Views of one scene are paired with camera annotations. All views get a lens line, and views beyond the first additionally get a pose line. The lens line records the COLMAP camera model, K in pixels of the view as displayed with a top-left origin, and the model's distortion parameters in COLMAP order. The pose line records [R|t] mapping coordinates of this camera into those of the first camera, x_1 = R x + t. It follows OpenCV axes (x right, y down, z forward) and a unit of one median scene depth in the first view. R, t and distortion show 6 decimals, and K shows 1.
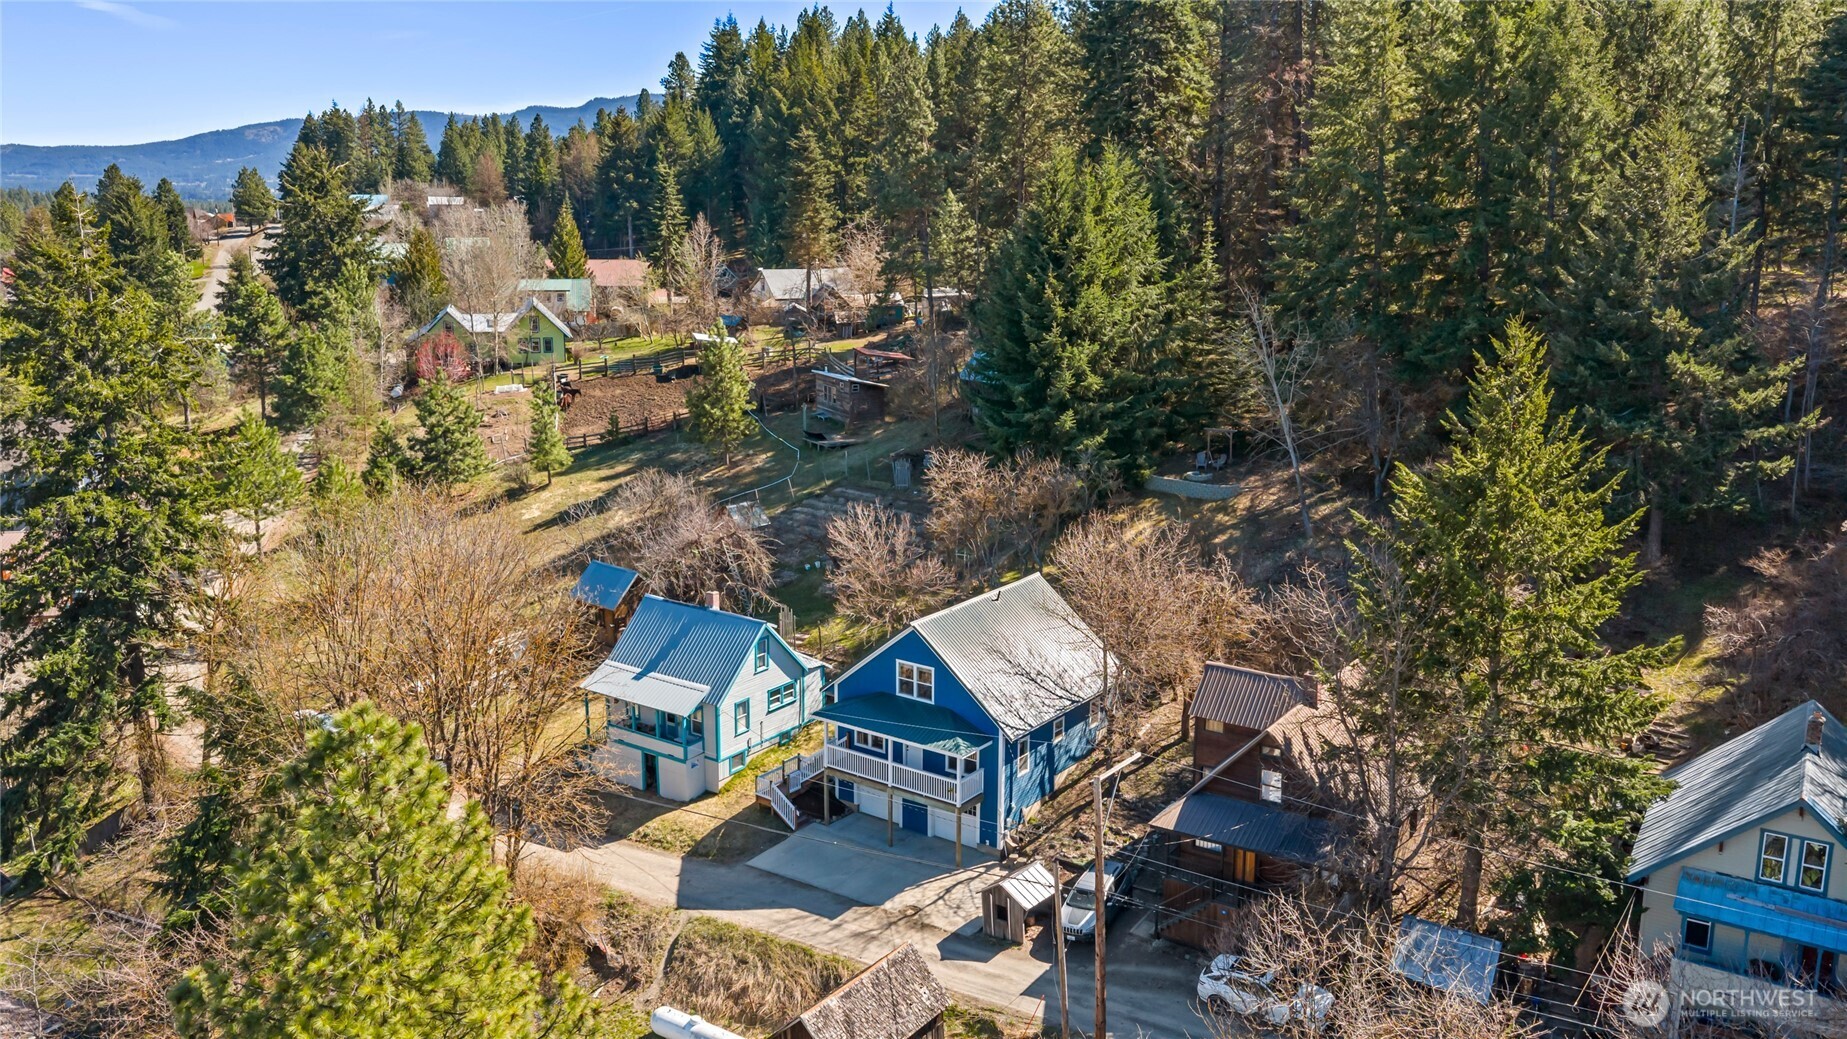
lens RADIAL K [[1501.0, 0, 923.5], [0, 1501.0, 519.5], [0, 0, 1]] dist [0.057033, -0.095931]
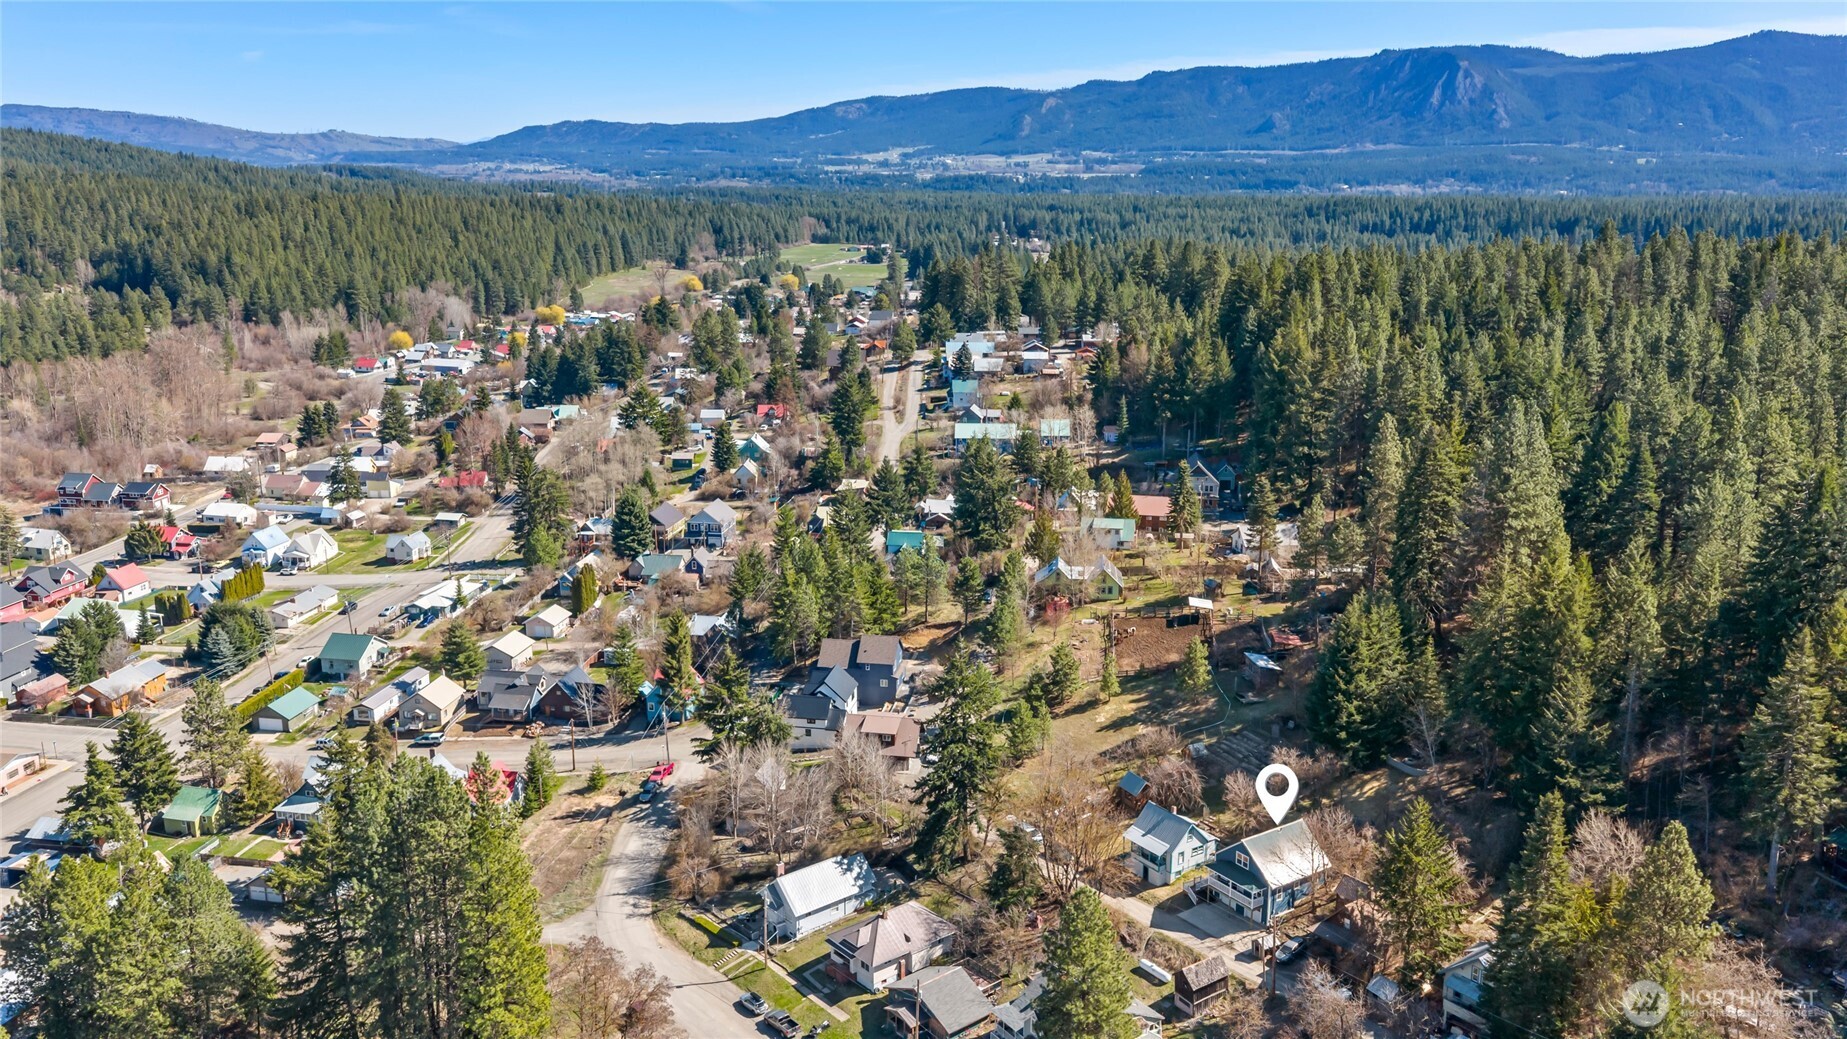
lens RADIAL K [[1501.0, 0, 923.5], [0, 1501.0, 519.5], [0, 0, 1]] dist [0.057033, -0.095931]
pose [[0.939101, 0.079881, -0.334229, 0.295910], [-0.072715, 0.996776, 0.033917, -0.524571], [0.335861, -0.007548, 0.941881, -1.667044]]
